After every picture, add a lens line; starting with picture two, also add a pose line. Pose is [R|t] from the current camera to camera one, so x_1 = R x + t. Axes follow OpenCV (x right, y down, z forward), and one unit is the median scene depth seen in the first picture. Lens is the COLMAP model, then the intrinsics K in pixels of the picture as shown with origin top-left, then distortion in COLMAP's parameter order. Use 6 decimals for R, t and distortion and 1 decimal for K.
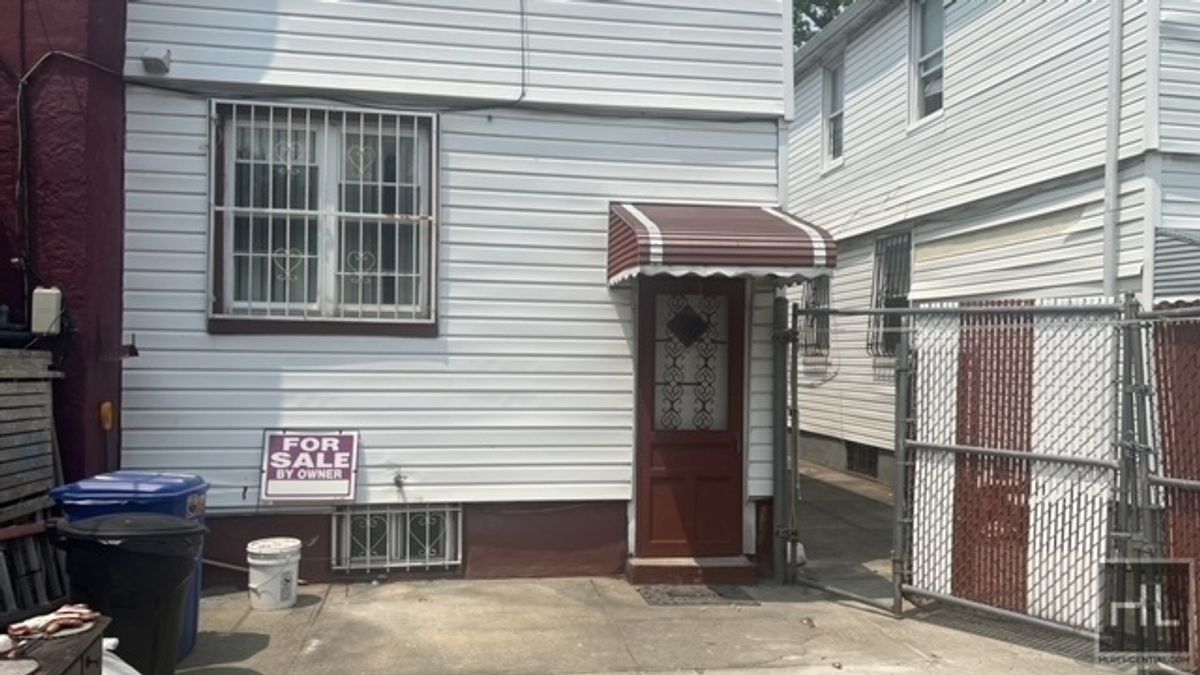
lens RADIAL K [[889.0, 0, 599.3], [0, 889.0, 339.8], [0, 0, 1]] dist [0.049923, -0.027740]
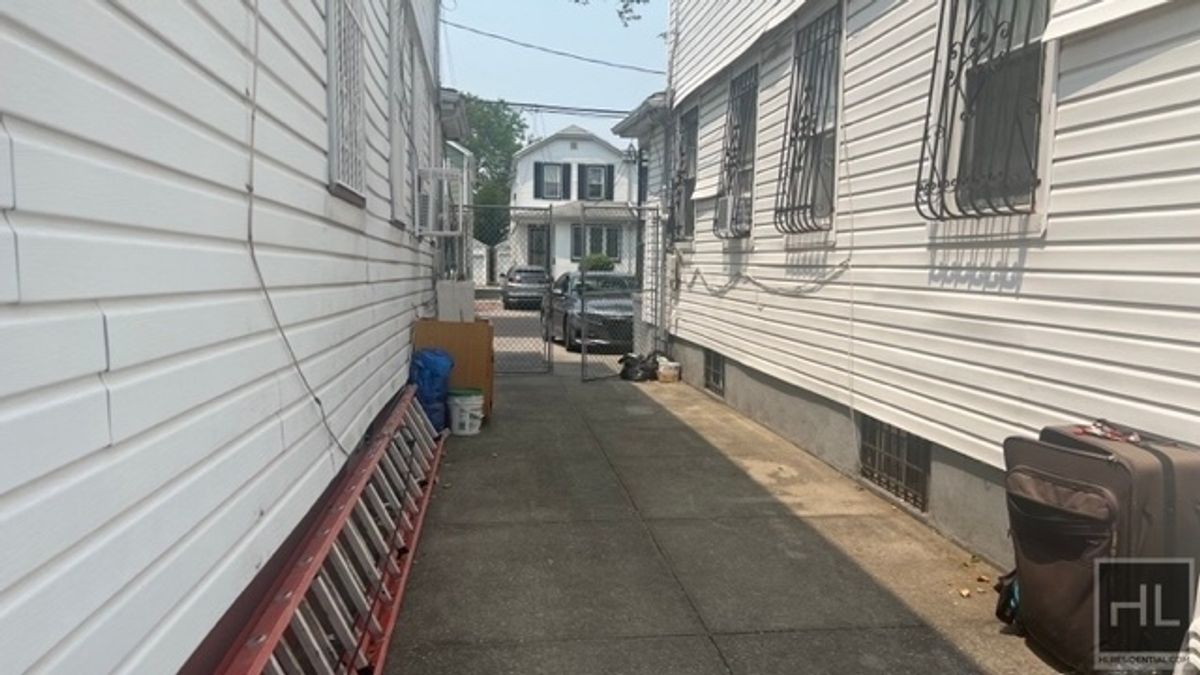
lens RADIAL K [[889.0, 0, 598.3], [0, 889.0, 338.8], [0, 0, 1]] dist [0.049923, -0.027740]
pose [[0.998957, 0.008917, -0.044783, 0.164286], [-0.004104, 0.994313, 0.106415, 0.027303], [0.045478, -0.106121, 0.993313, 0.548369]]
